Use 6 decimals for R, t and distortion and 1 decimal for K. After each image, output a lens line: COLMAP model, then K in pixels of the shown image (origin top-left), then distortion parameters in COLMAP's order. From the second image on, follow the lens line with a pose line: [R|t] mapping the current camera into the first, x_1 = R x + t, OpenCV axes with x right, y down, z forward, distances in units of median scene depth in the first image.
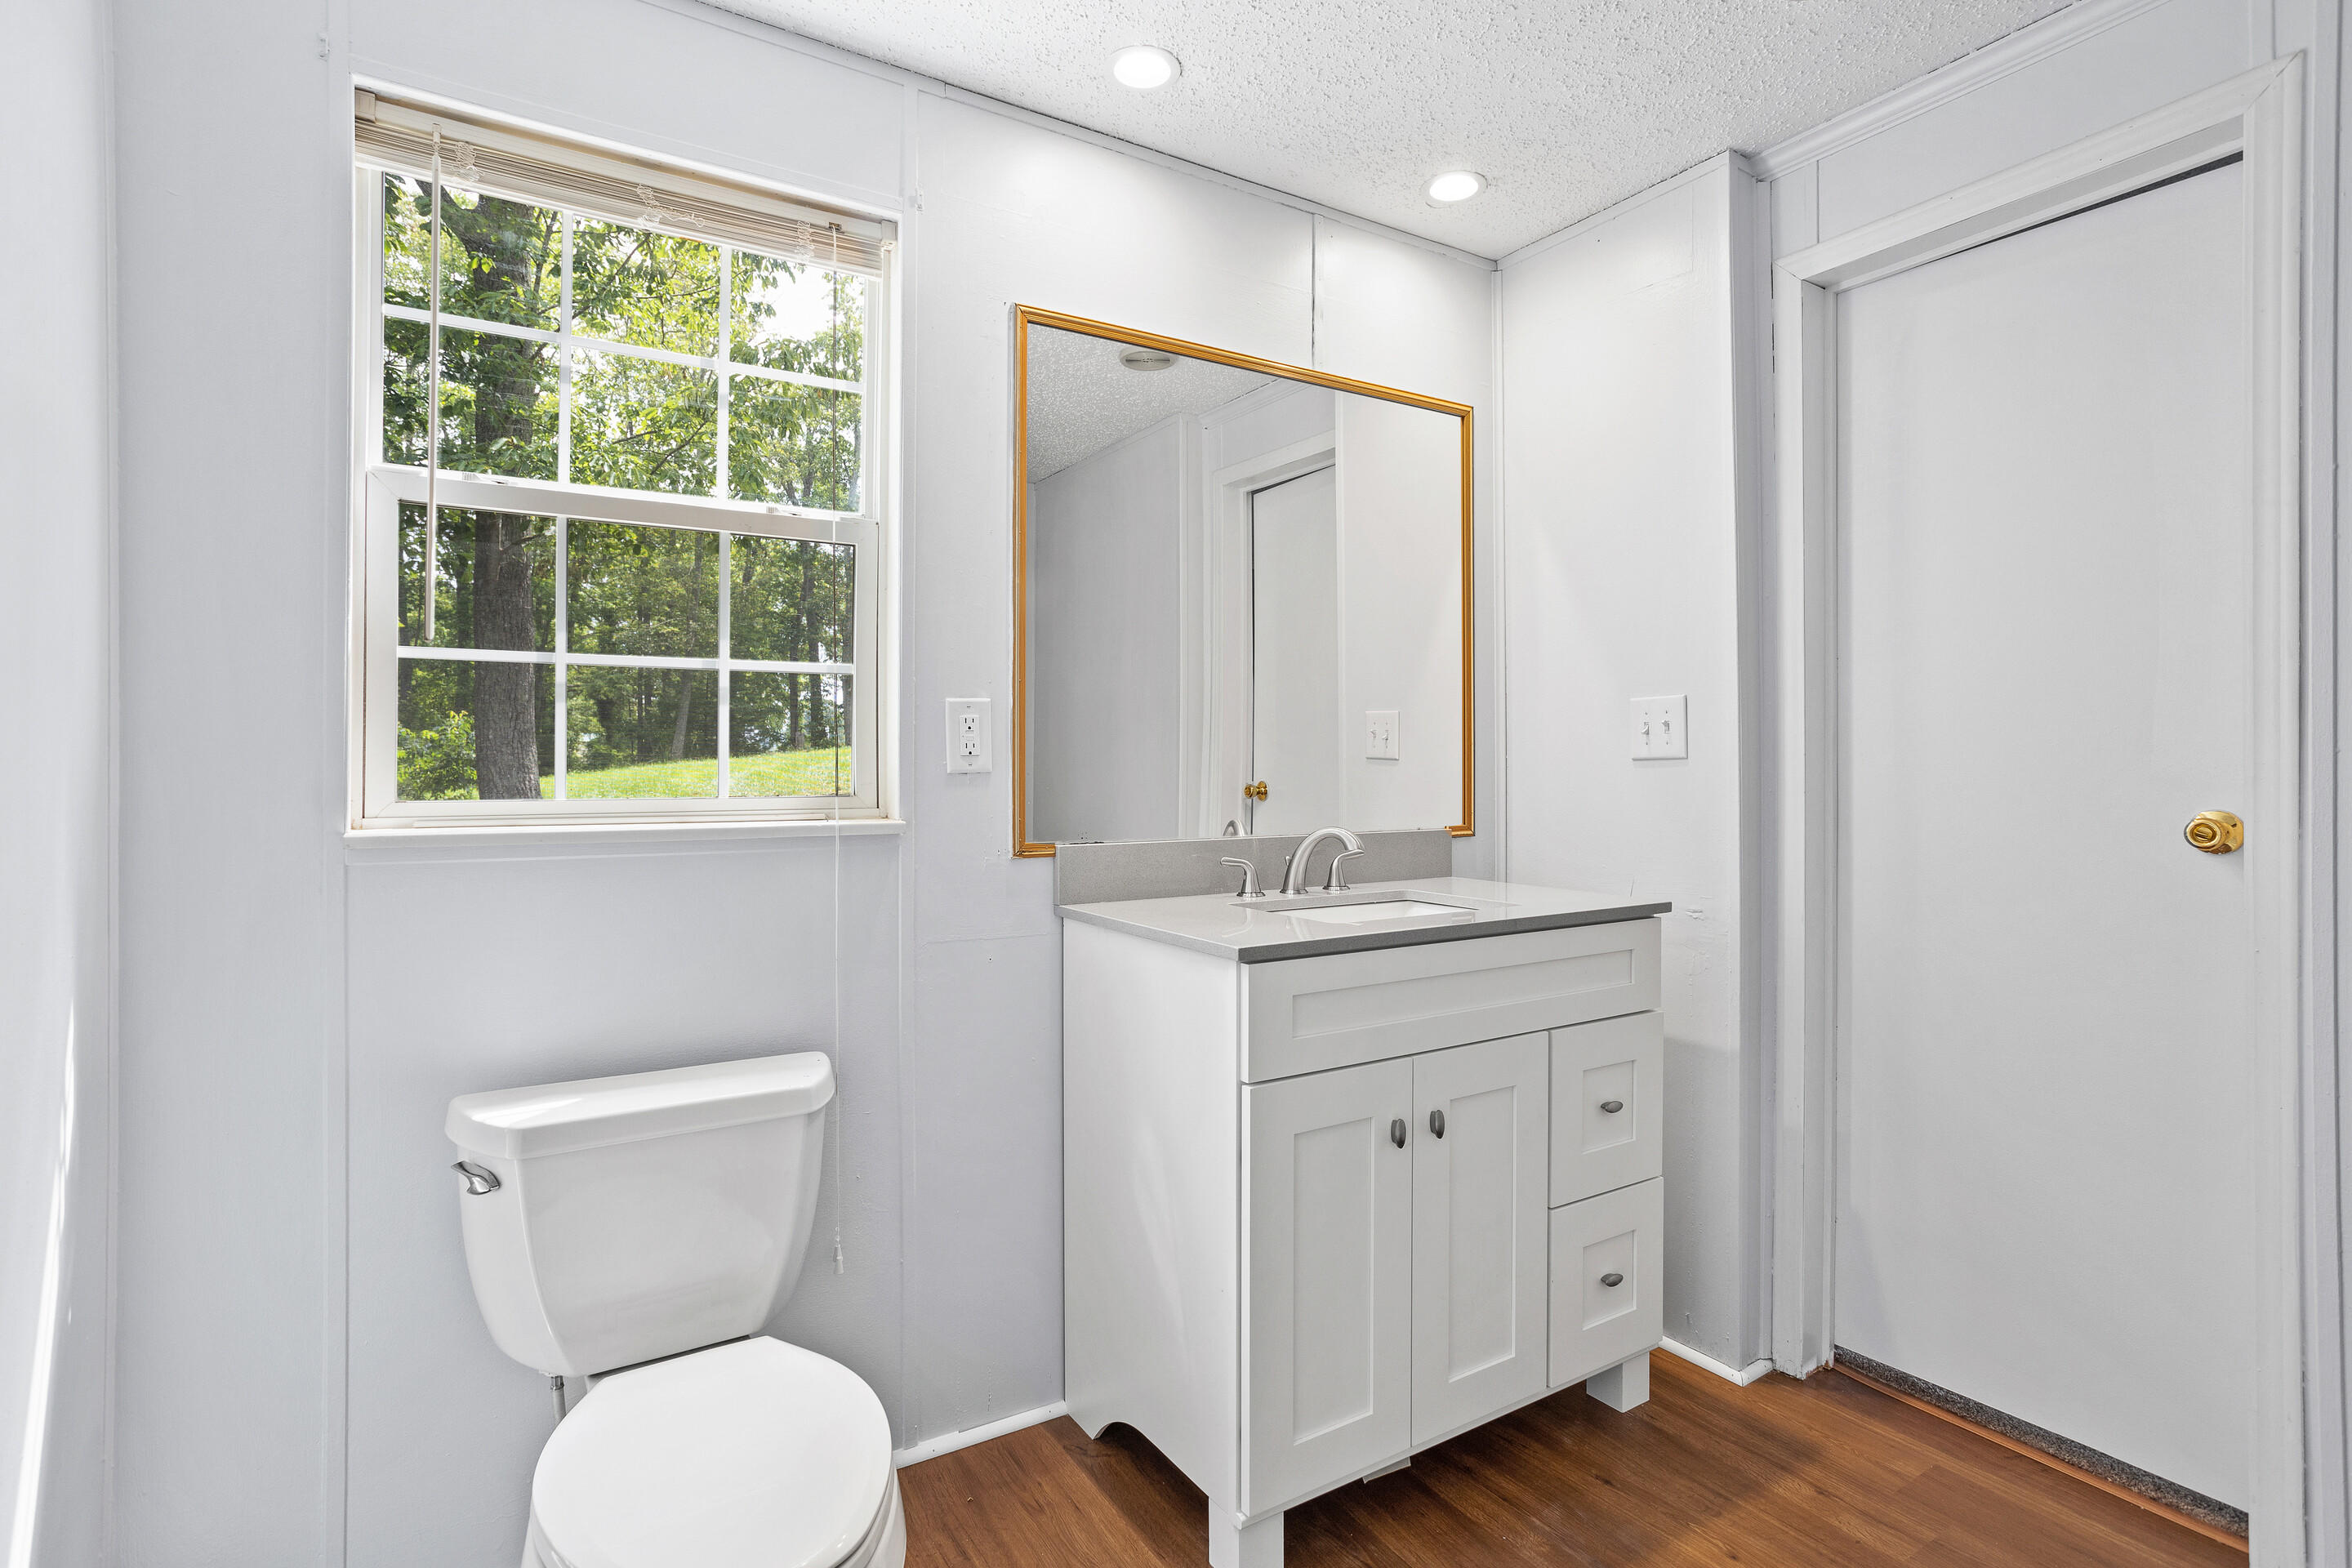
lens RADIAL K [[1172.3, 0, 1178.0], [0, 1172.3, 775.6], [0, 0, 1]] dist [-0.000868, 0.038098]
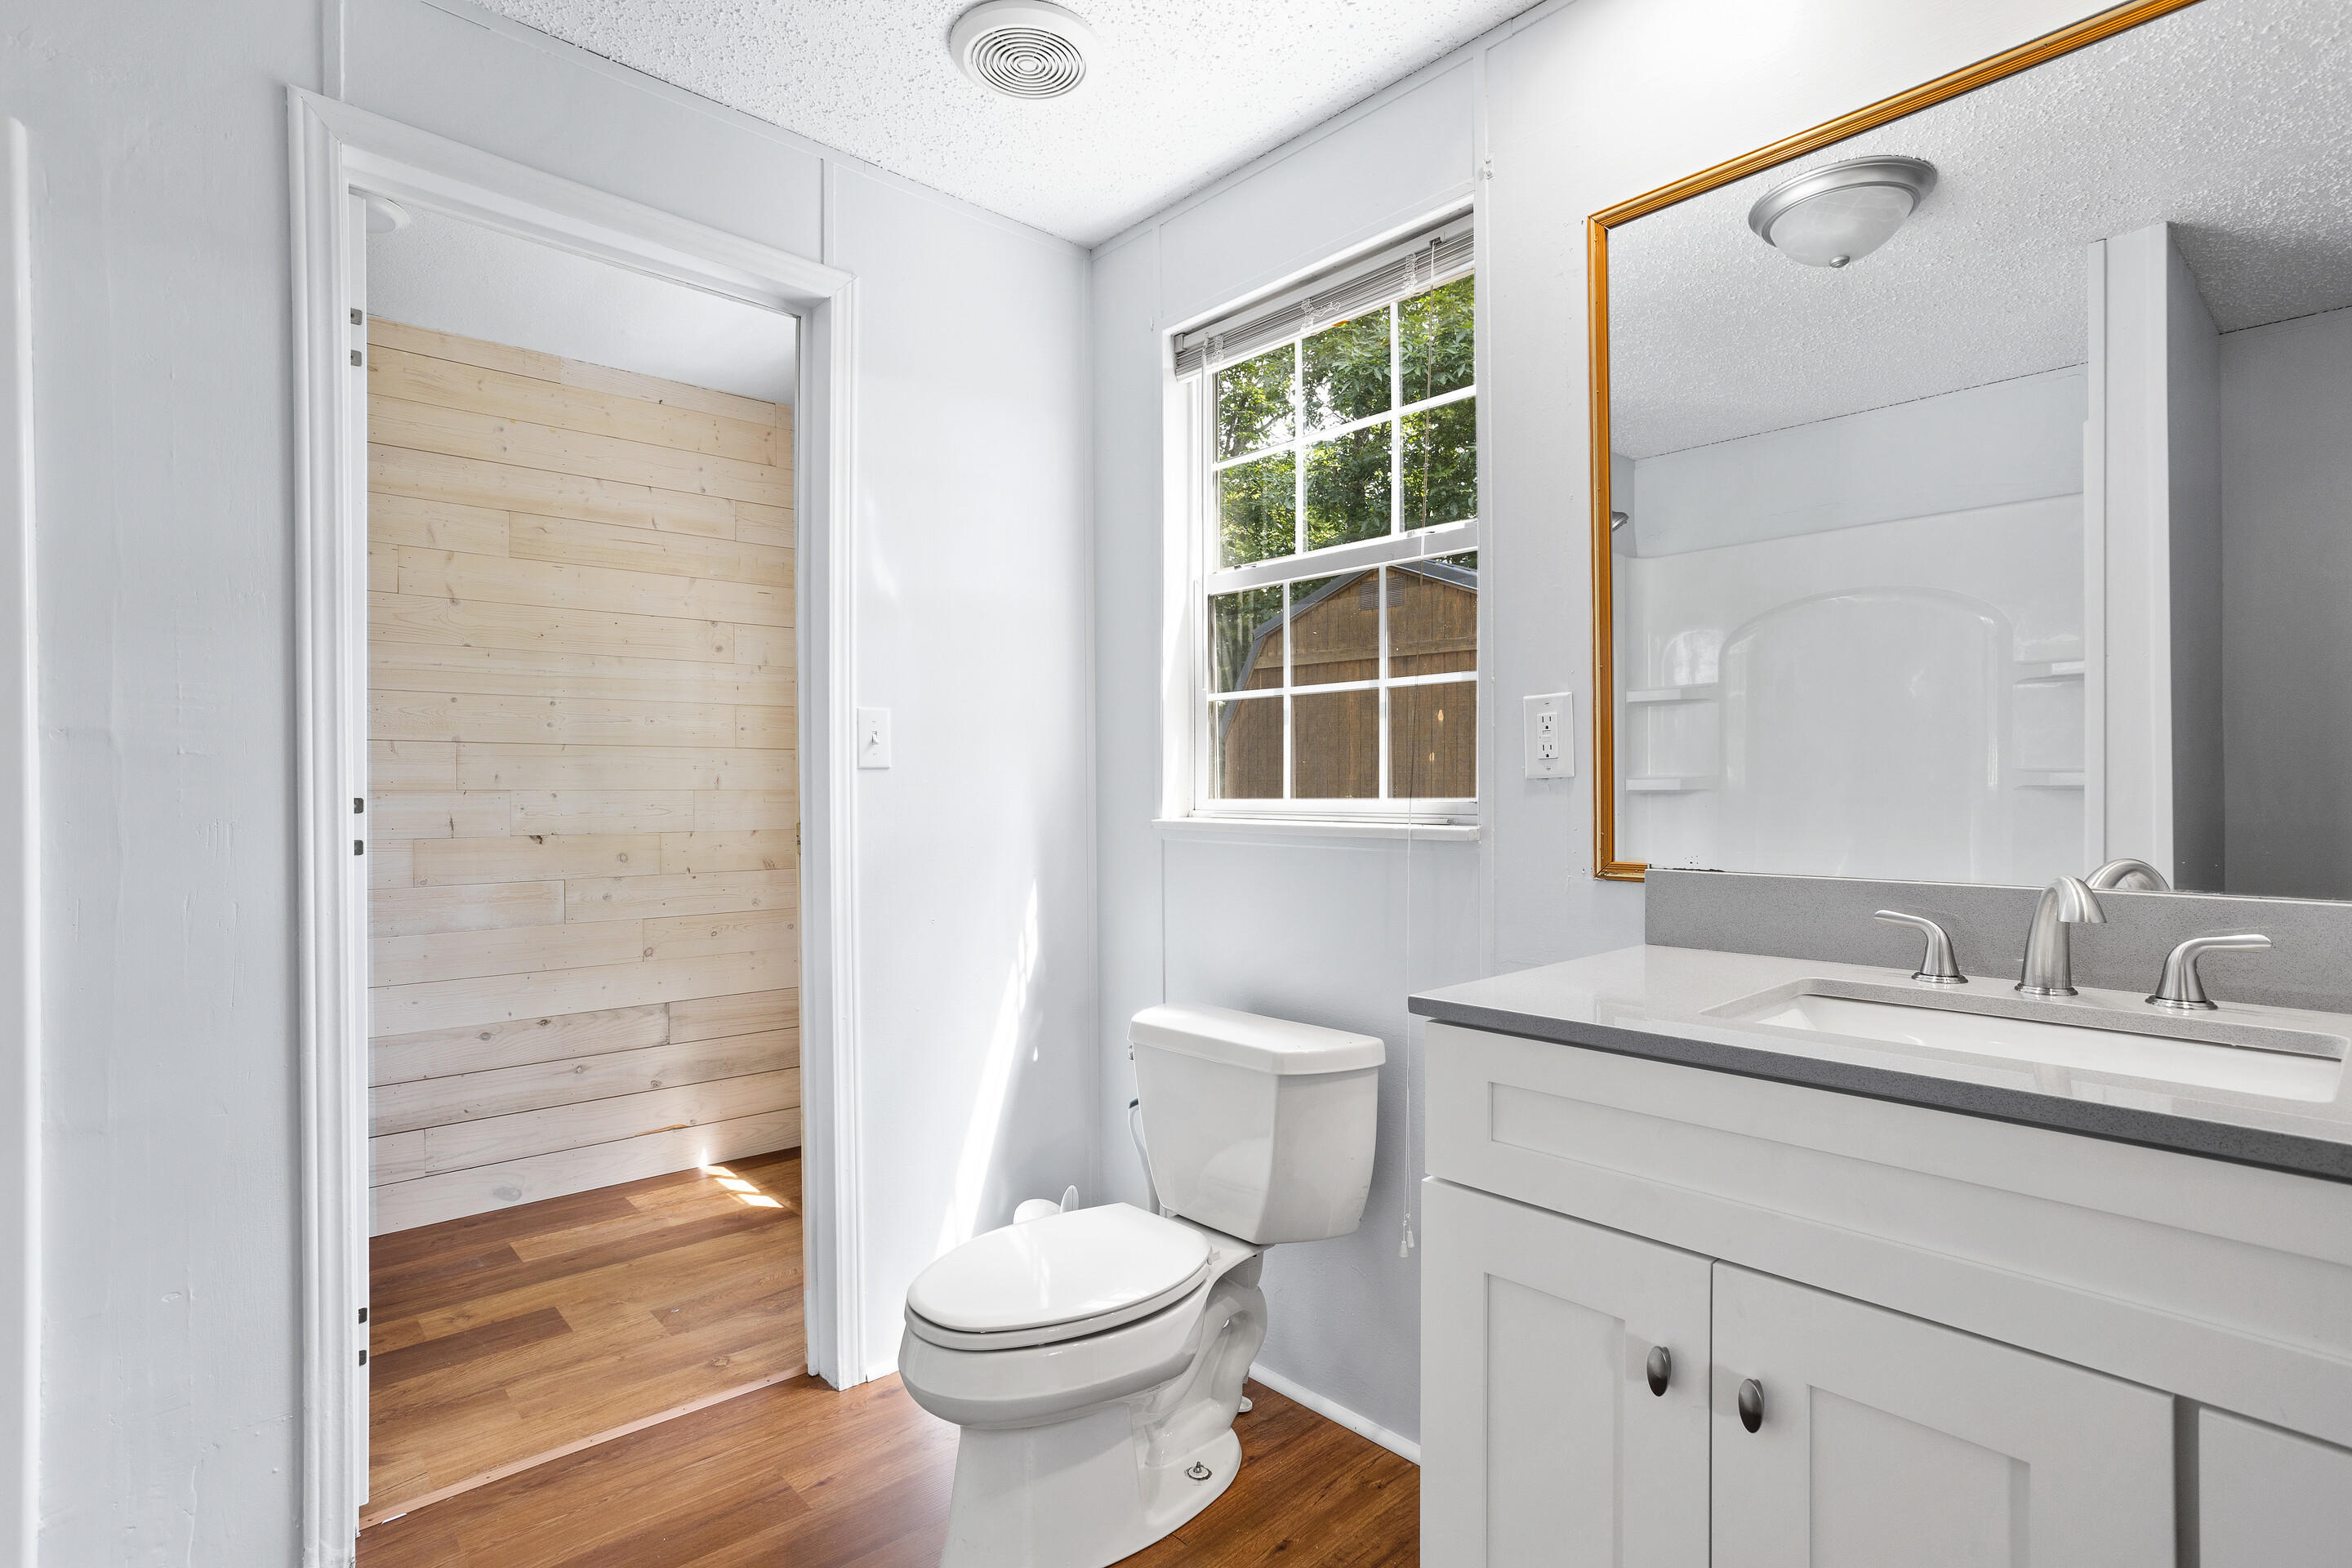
lens RADIAL K [[1172.3, 0, 1178.0], [0, 1172.3, 775.6], [0, 0, 1]] dist [-0.000868, 0.038098]
pose [[0.217465, -0.000140, -0.976068, 0.647331], [0.012119, 0.999923, 0.002556, -0.010355], [0.975993, -0.012385, 0.217450, 0.552034]]
